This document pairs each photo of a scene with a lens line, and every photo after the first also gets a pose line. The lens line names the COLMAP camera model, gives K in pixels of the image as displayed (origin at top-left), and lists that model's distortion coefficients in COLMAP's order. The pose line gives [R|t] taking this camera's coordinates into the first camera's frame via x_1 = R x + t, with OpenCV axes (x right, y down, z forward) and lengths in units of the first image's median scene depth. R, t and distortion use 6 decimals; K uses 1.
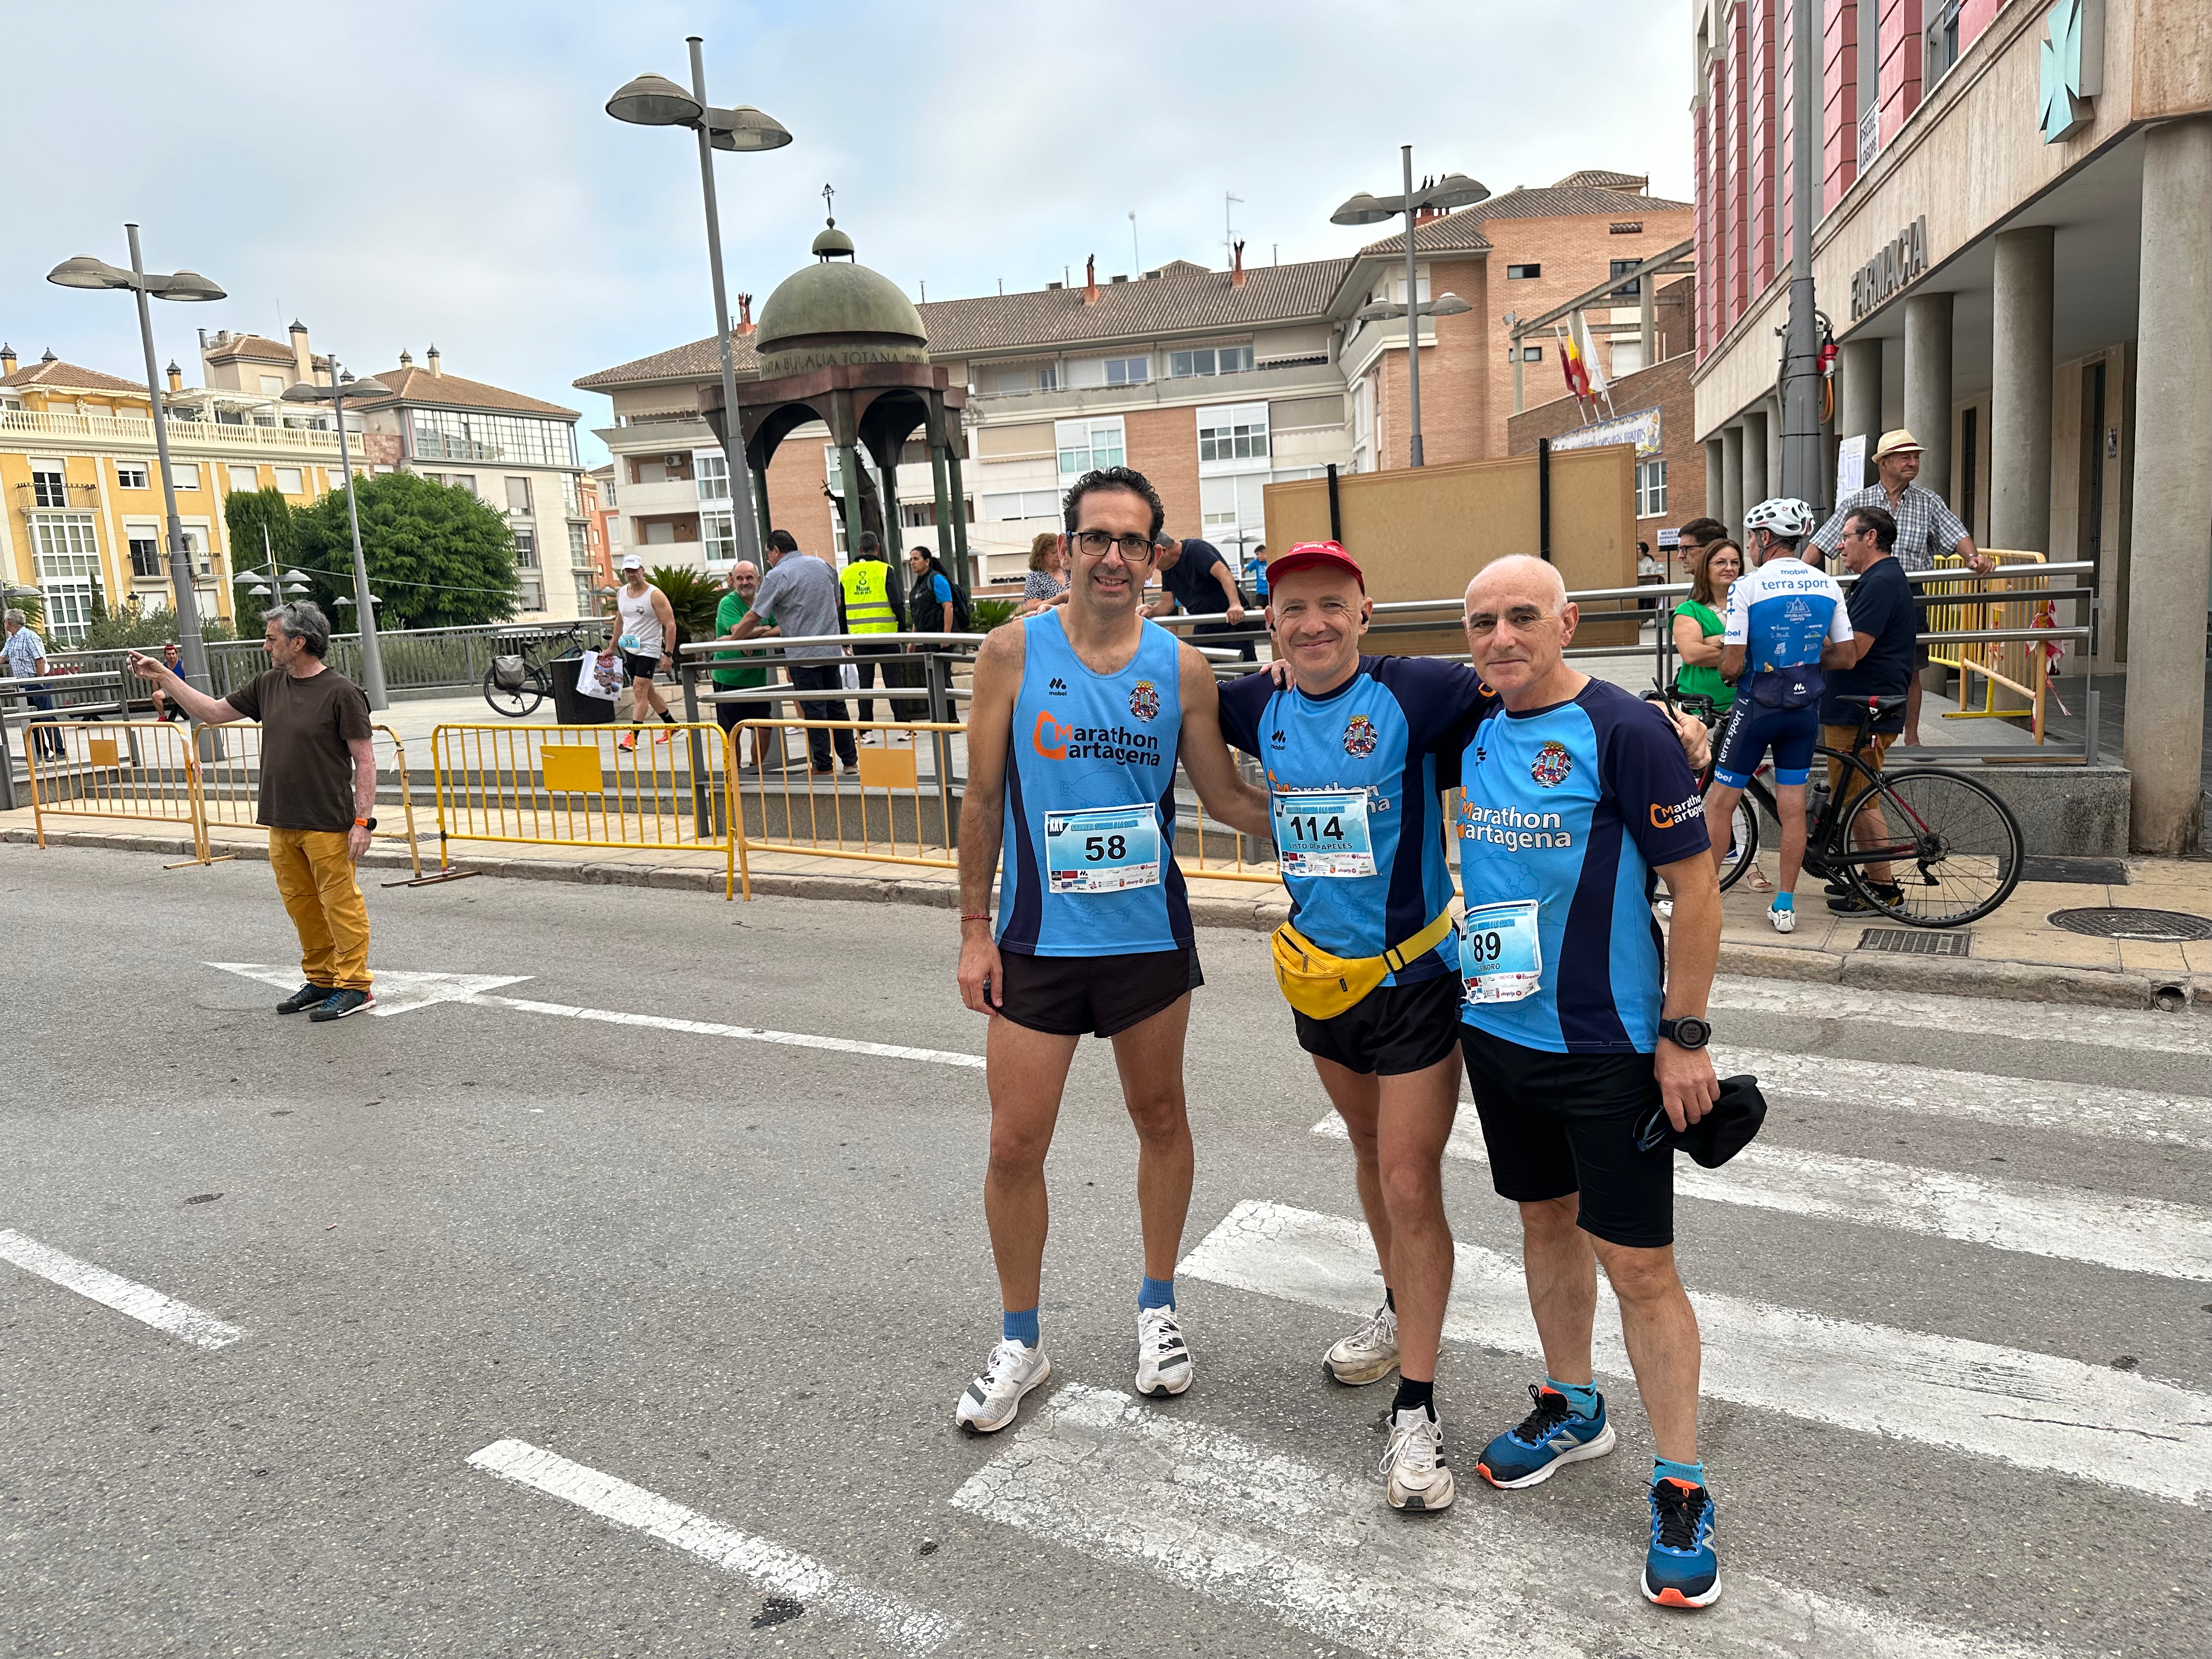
lens RADIAL K [[1754.4, 0, 1106.0], [0, 1754.4, 829.5], [0, 0, 1]] dist [0.054457, 0.064388]
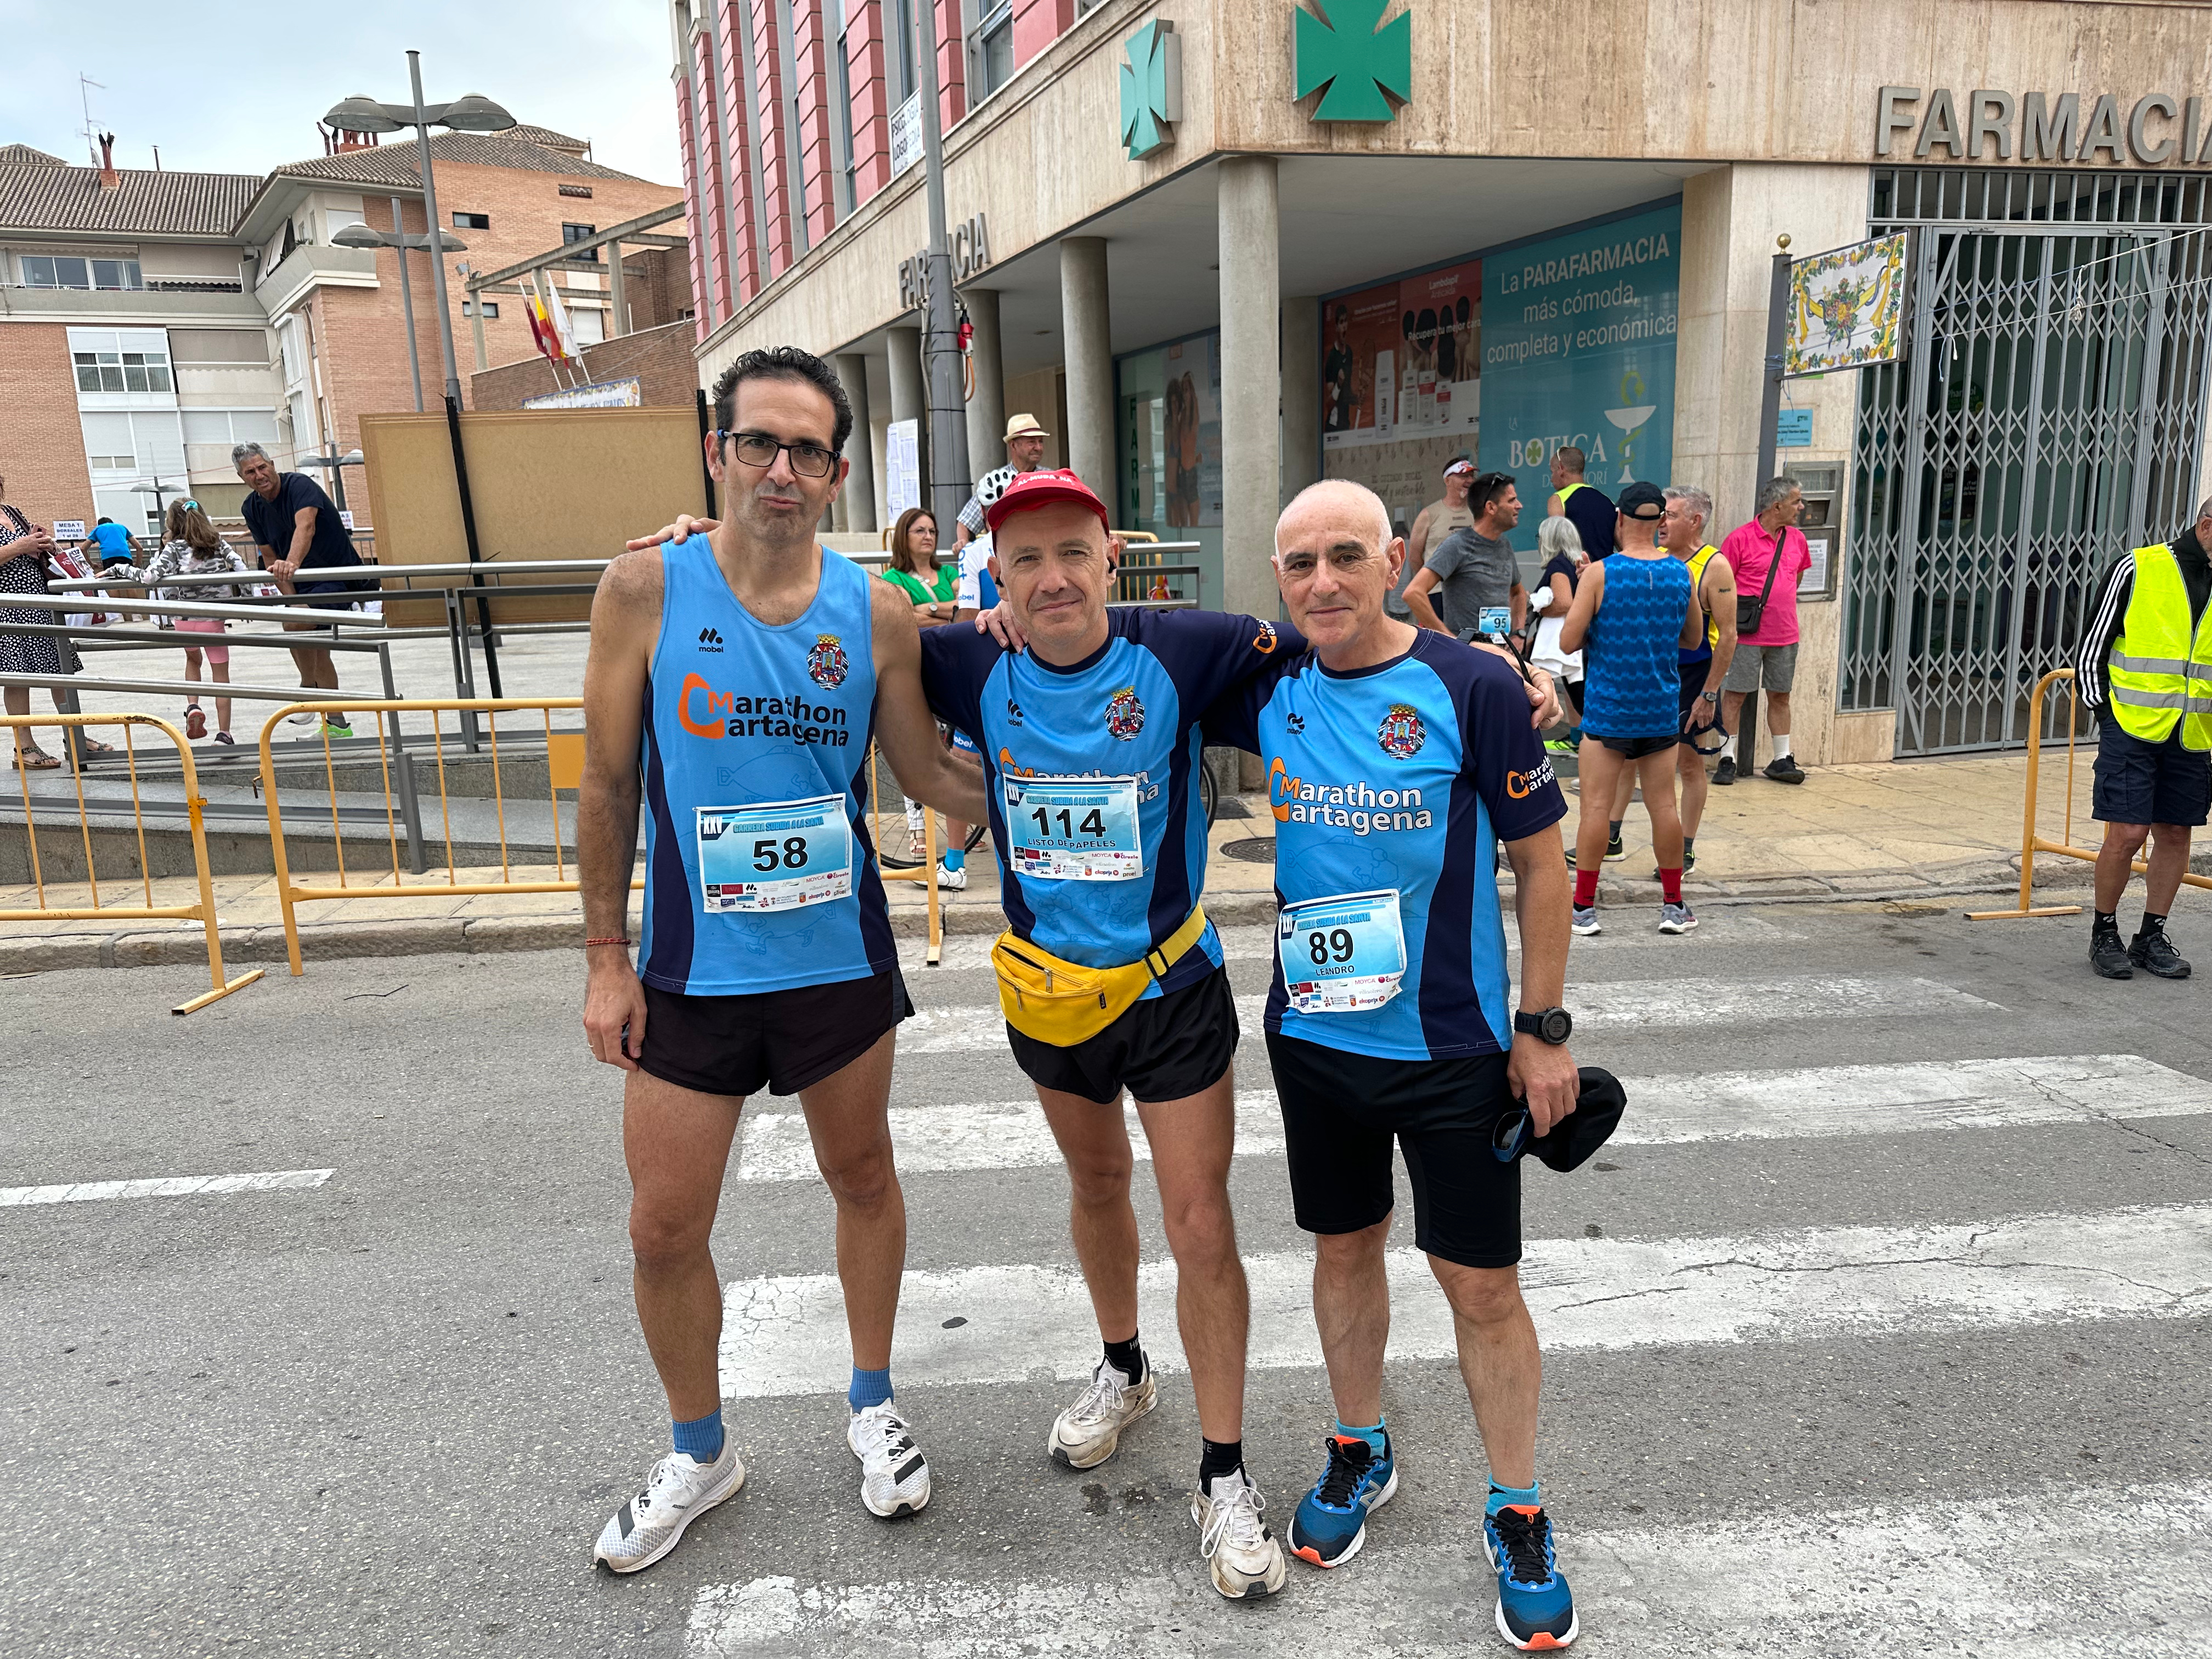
lens RADIAL K [[1771.8, 0, 1104.9], [0, 1771.8, 898.8], [0, 0, 1]] dist [0.046924, -0.005598]
pose [[0.866021, -0.065171, 0.495742, -0.265842], [0.038120, 0.997189, 0.064499, -0.014636], [-0.498552, -0.036960, 0.866071, 0.259097]]
